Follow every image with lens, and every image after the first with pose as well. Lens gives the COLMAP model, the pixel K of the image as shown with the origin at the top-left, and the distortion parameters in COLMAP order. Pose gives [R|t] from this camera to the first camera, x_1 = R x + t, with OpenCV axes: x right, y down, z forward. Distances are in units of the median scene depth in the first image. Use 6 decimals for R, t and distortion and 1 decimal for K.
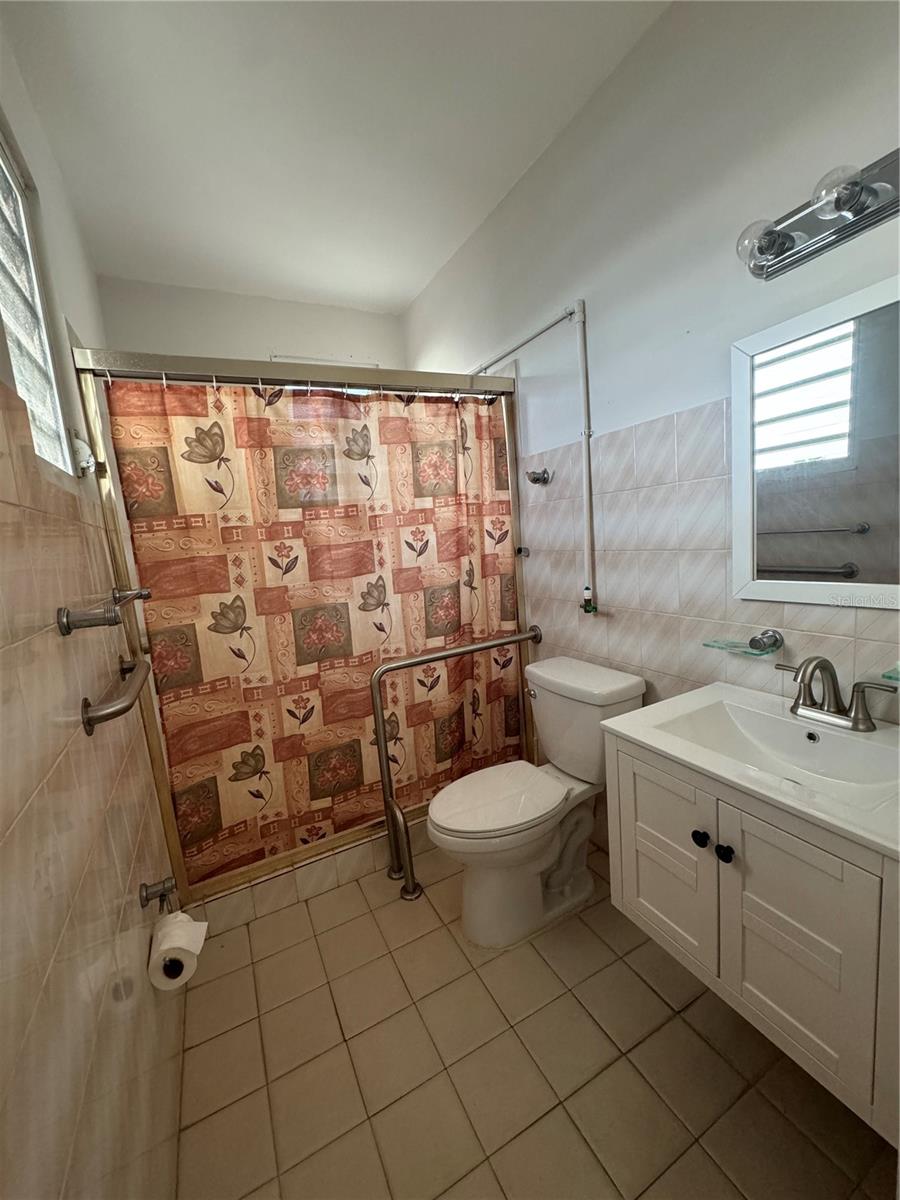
lens RADIAL K [[477.9, 0, 450.0], [0, 477.9, 600.0], [0, 0, 1]] dist [-0.000674, 0.000155]
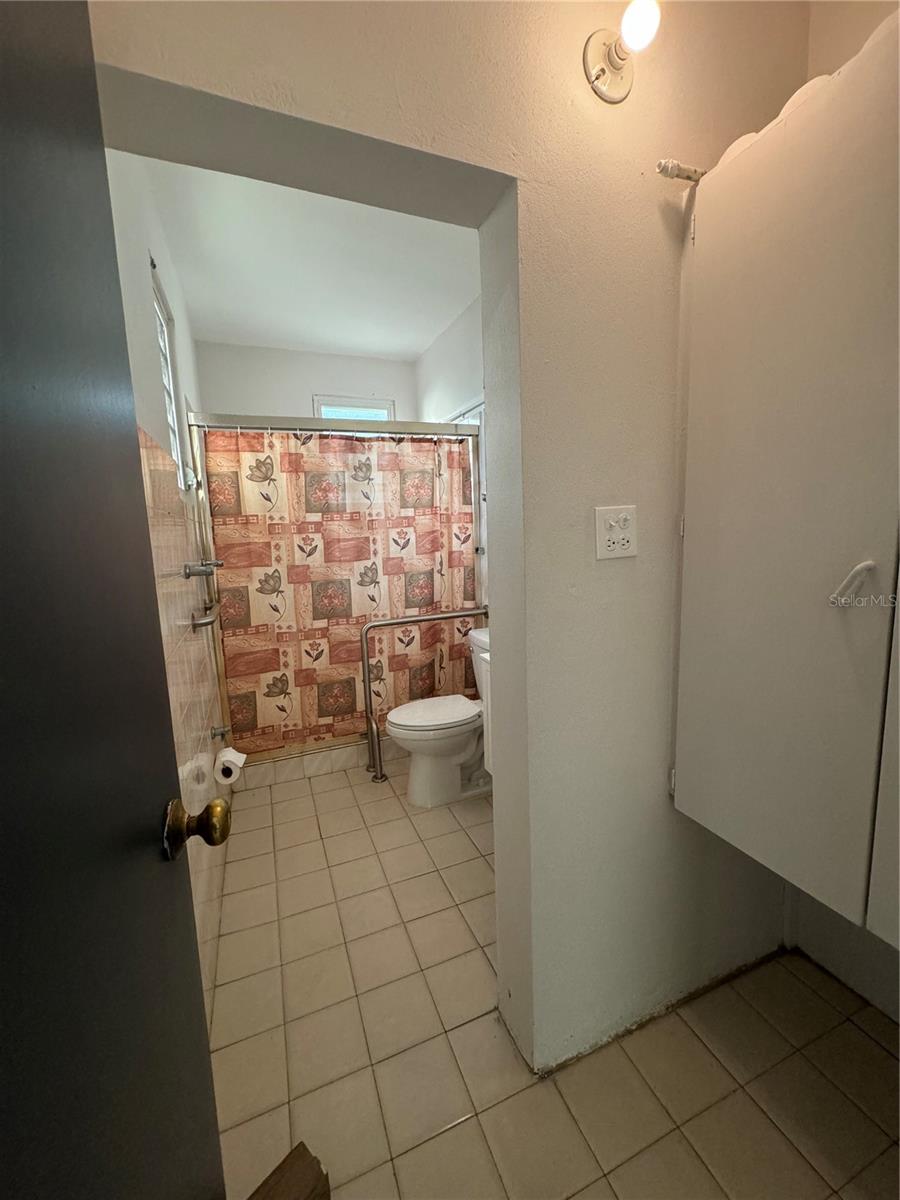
lens RADIAL K [[477.9, 0, 450.0], [0, 477.9, 600.0], [0, 0, 1]] dist [-0.000674, 0.000155]
pose [[0.994777, 0.061933, -0.081131, 0.208153], [-0.061296, 0.998066, 0.010328, 0.035198], [0.081614, -0.005301, 0.996650, -0.416123]]
